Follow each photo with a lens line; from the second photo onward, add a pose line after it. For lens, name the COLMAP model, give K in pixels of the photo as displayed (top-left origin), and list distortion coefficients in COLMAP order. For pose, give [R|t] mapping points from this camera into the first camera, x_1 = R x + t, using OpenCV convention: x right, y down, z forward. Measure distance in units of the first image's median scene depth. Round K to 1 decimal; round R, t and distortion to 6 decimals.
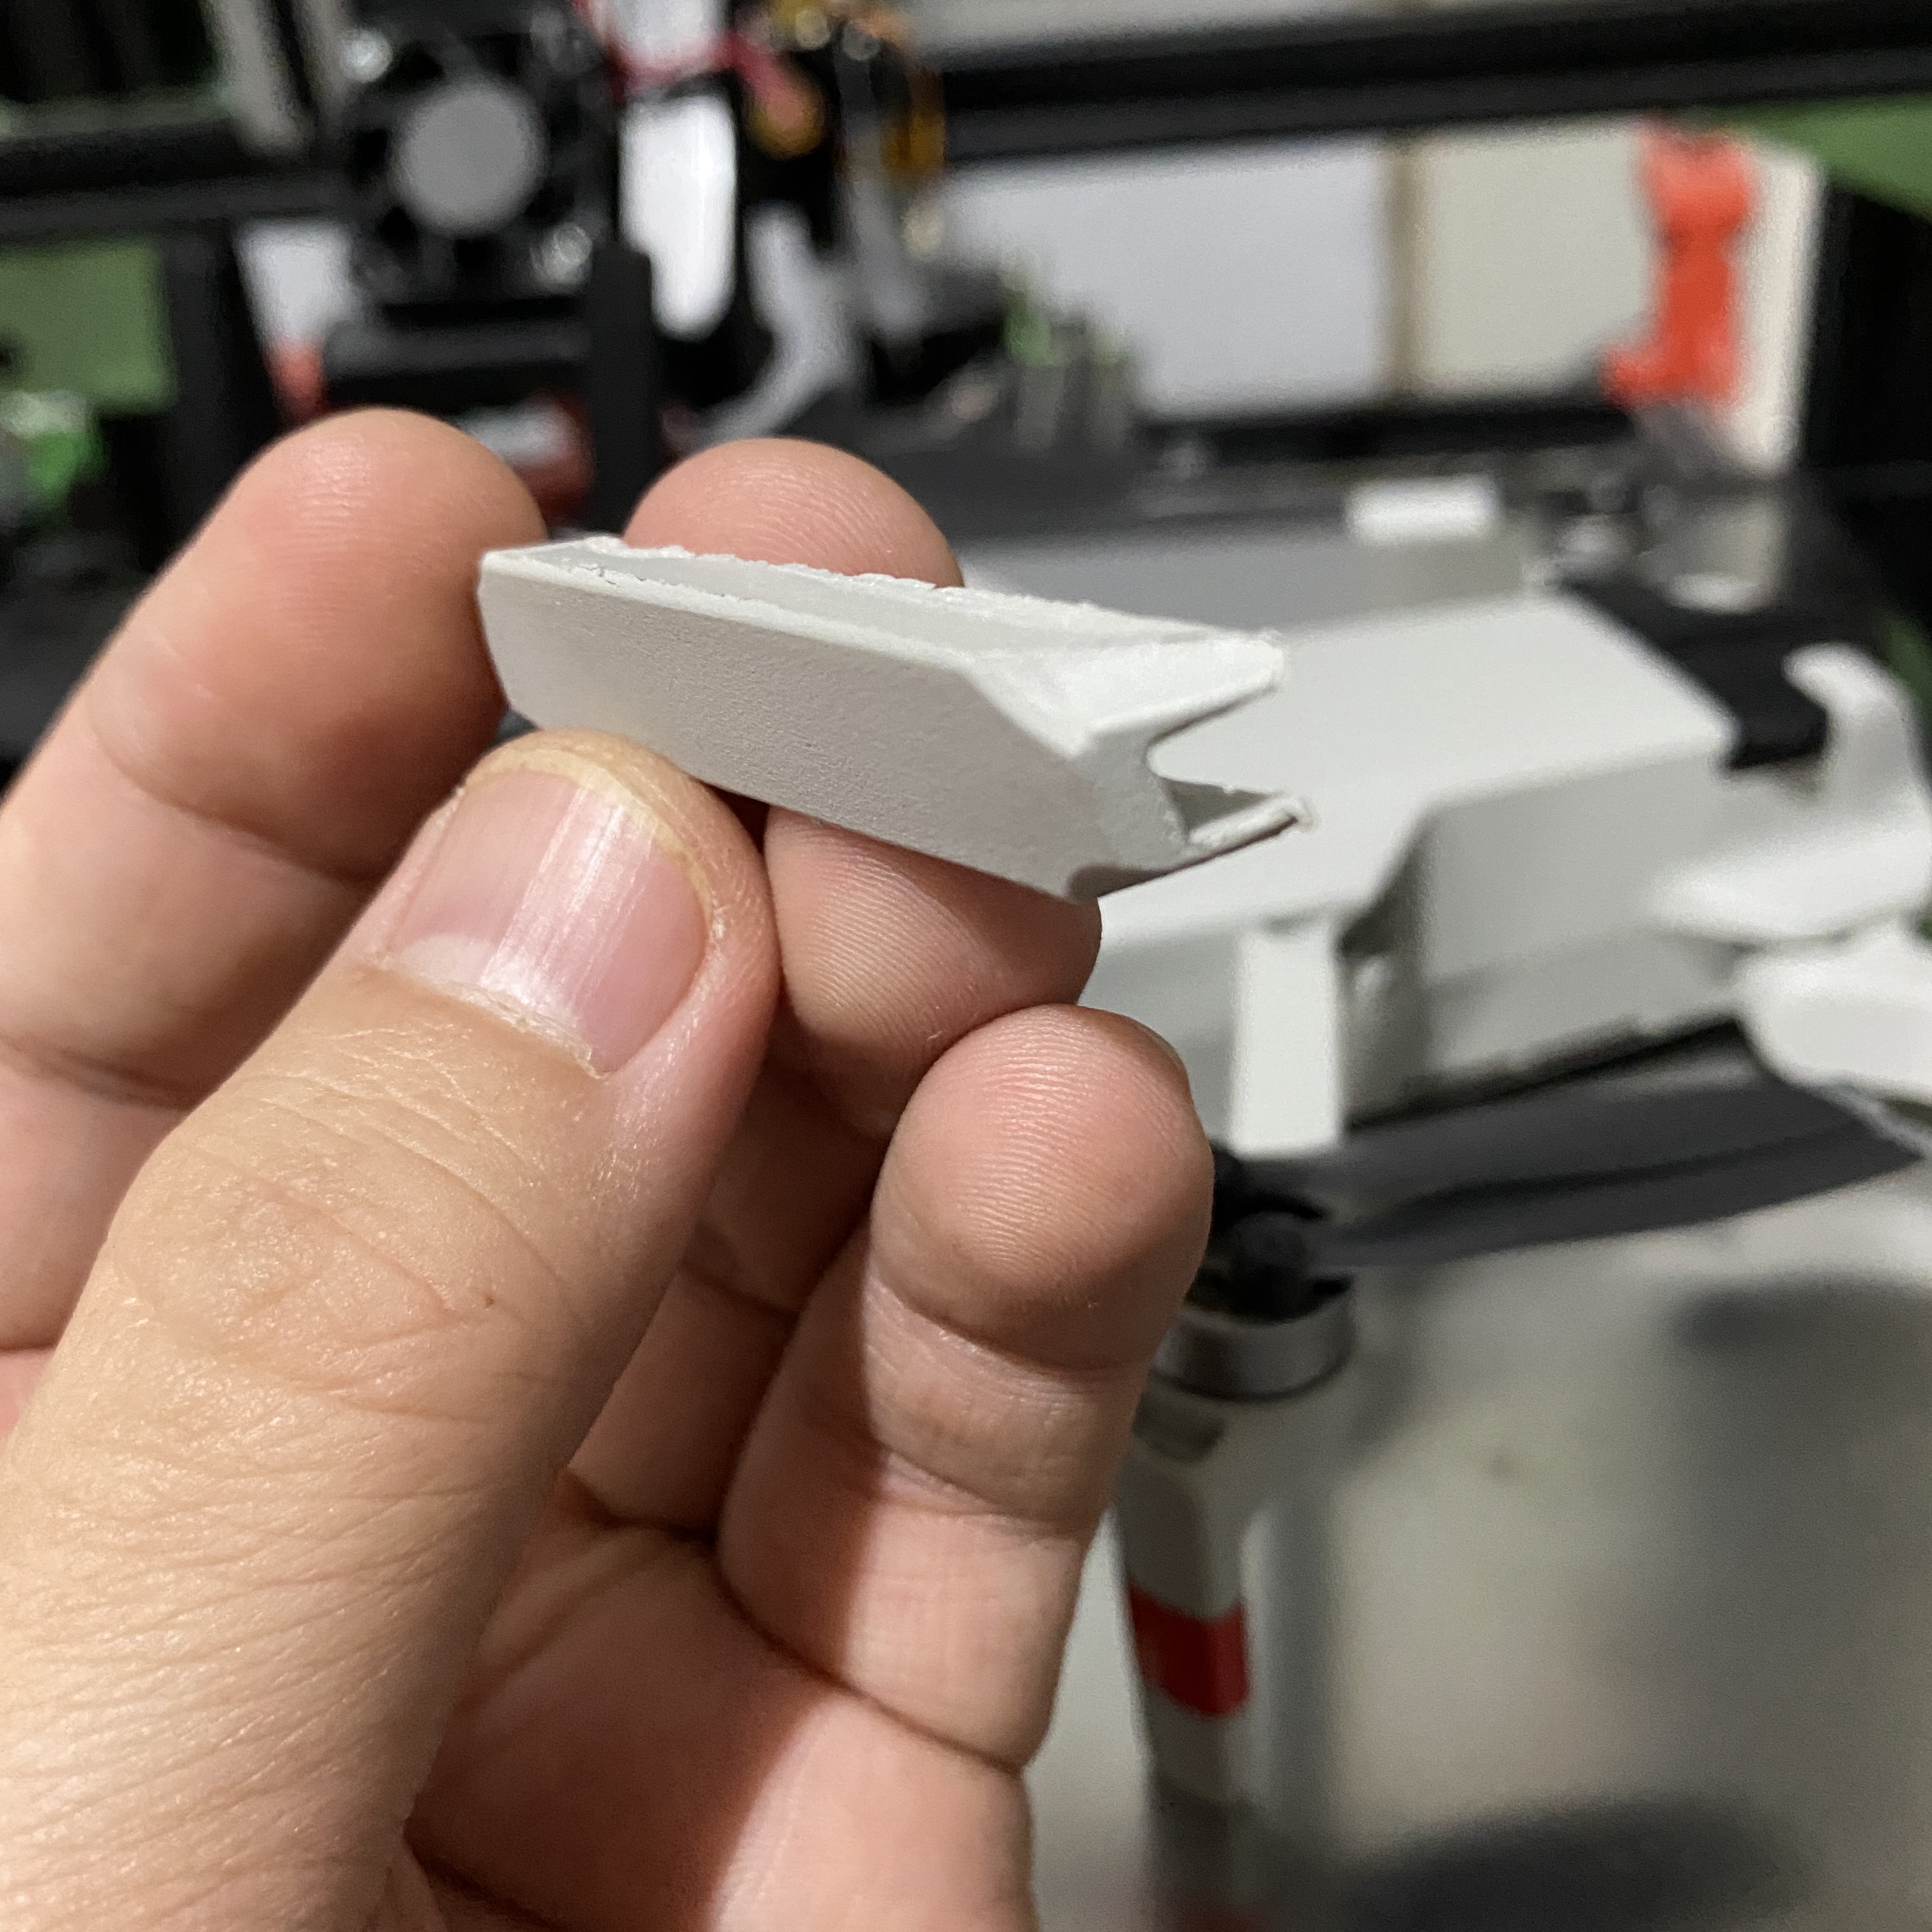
lens RADIAL K [[2218.1, 0, 966.0], [0, 2218.1, 966.0], [0, 0, 1]] dist [-0.019198, 0.030880]
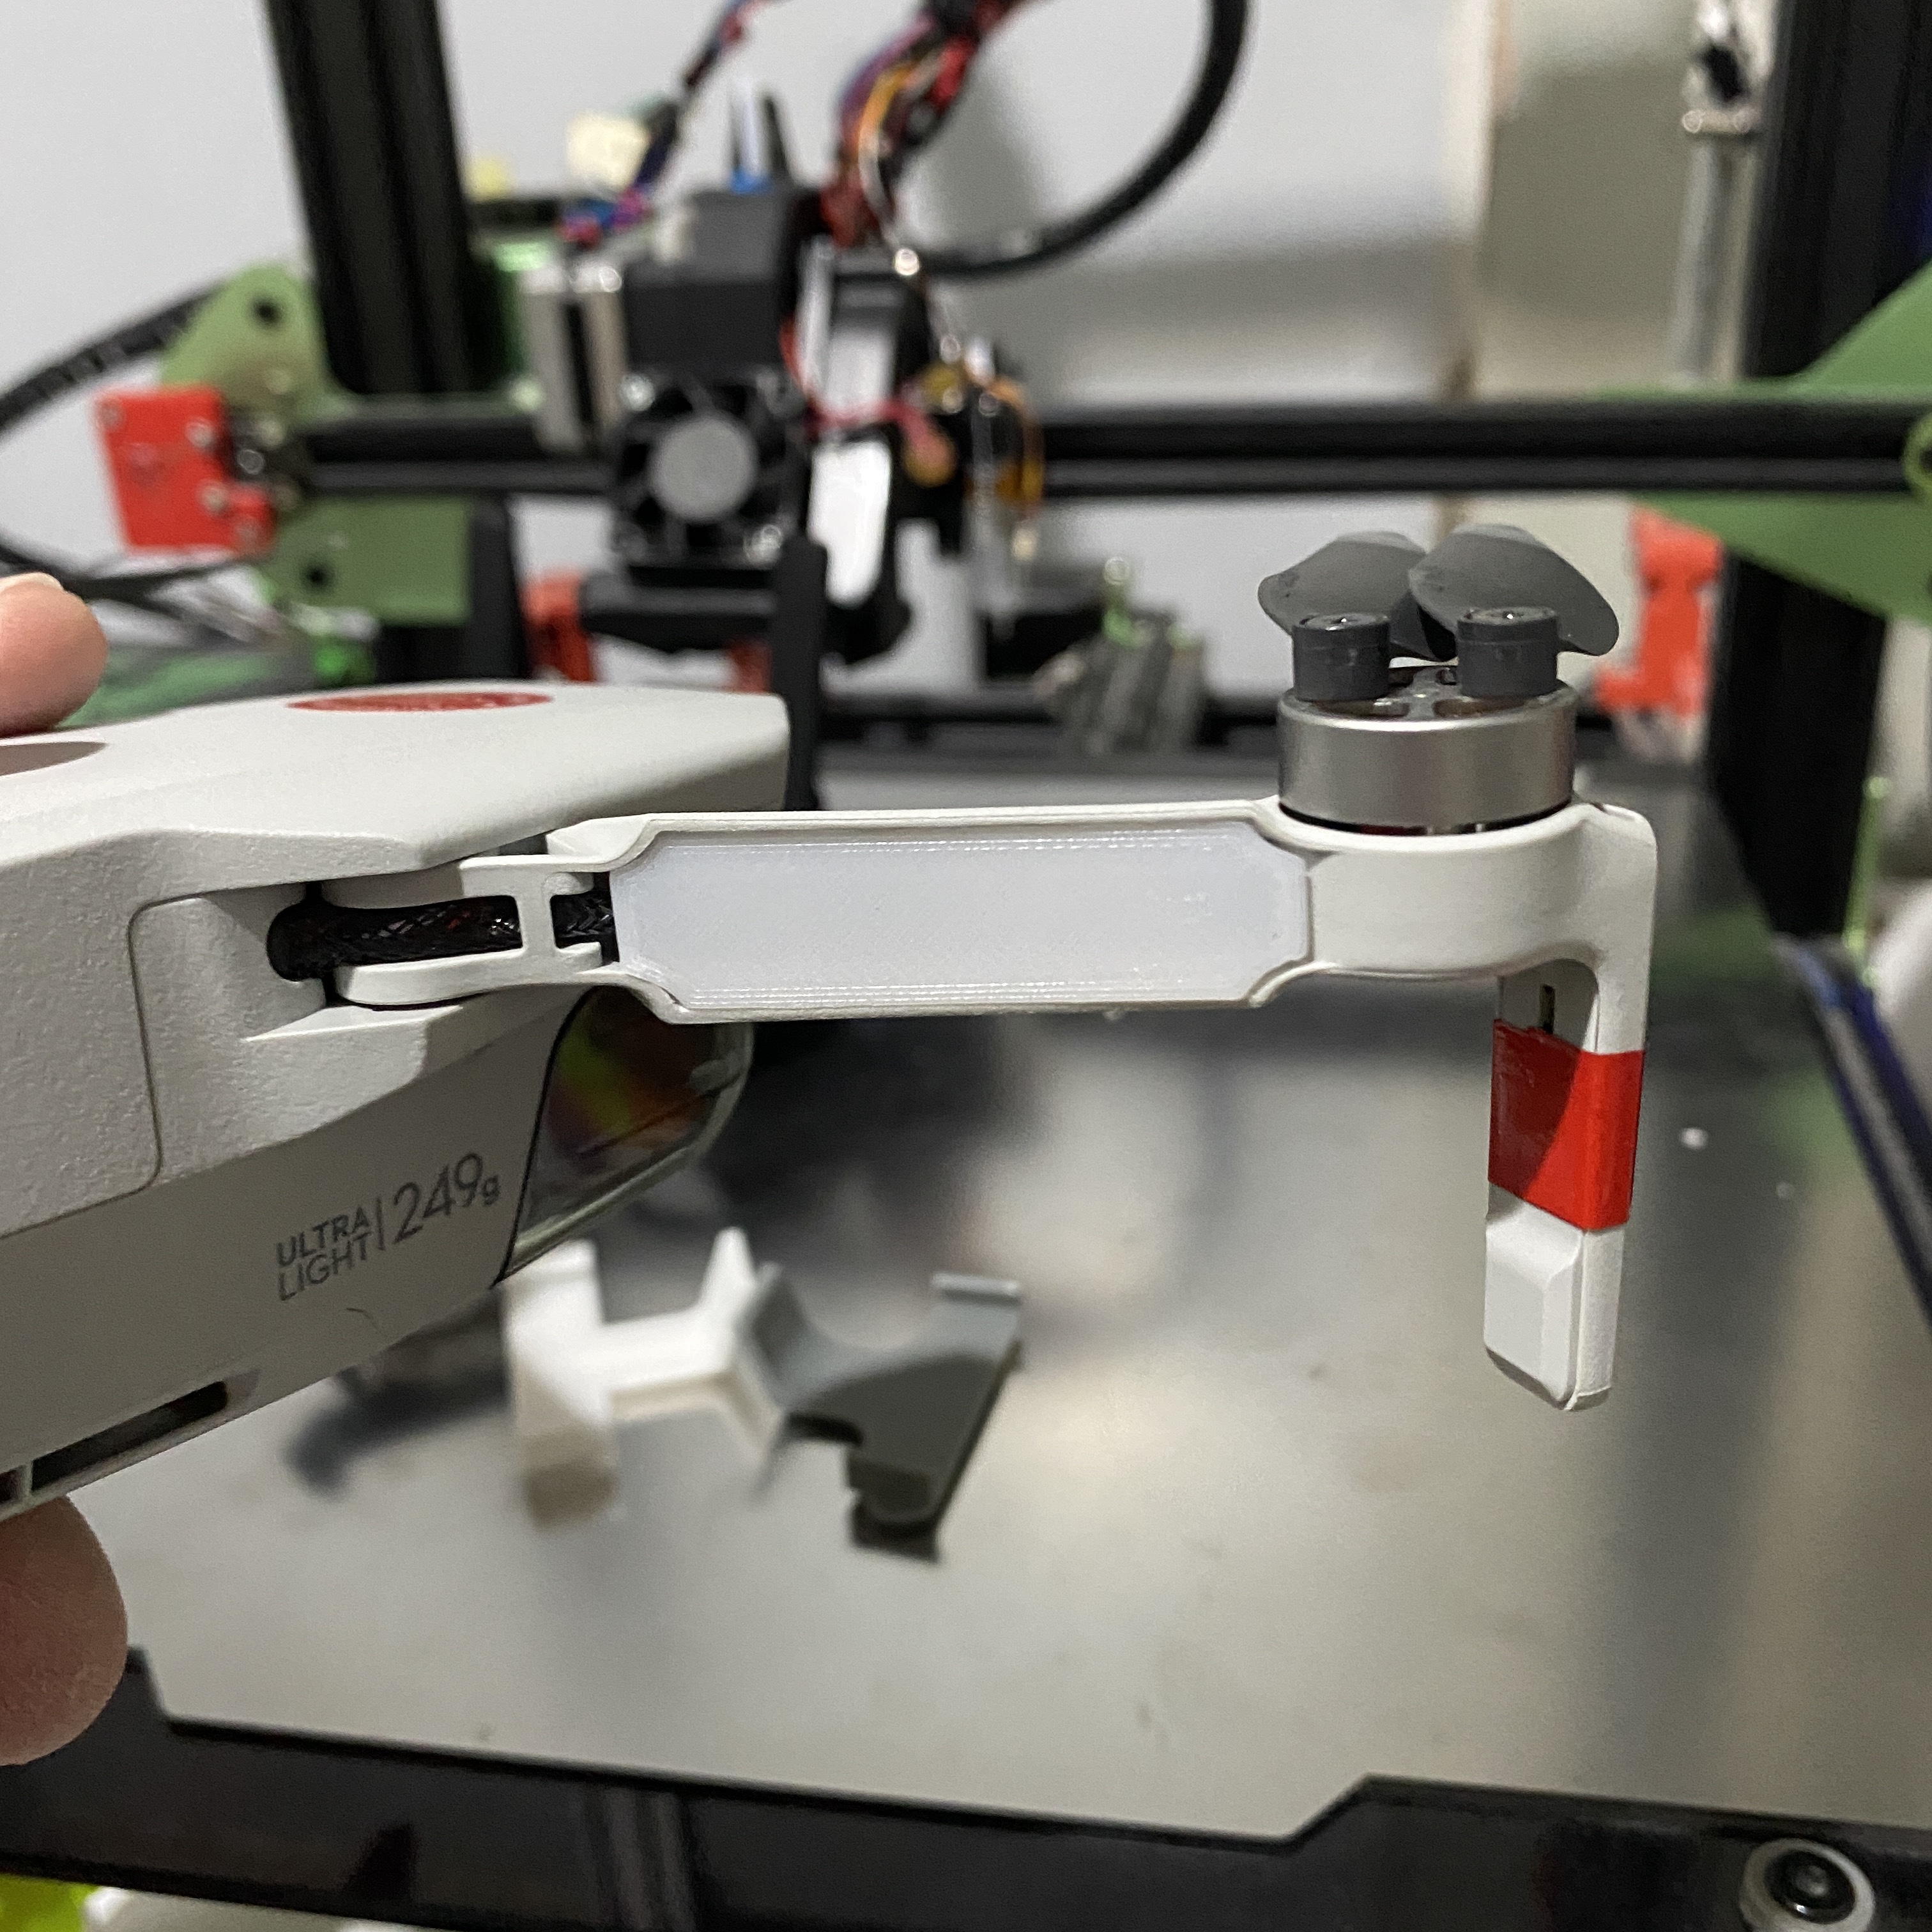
lens RADIAL K [[2106.3, 0, 966.0], [0, 2106.3, 966.0], [0, 0, 1]] dist [0.169177, -0.423648]
pose [[0.995639, 0.079816, -0.048299, 0.031981], [-0.084743, 0.990264, -0.110434, 0.081450], [0.039014, 0.114045, 0.992709, -0.295090]]
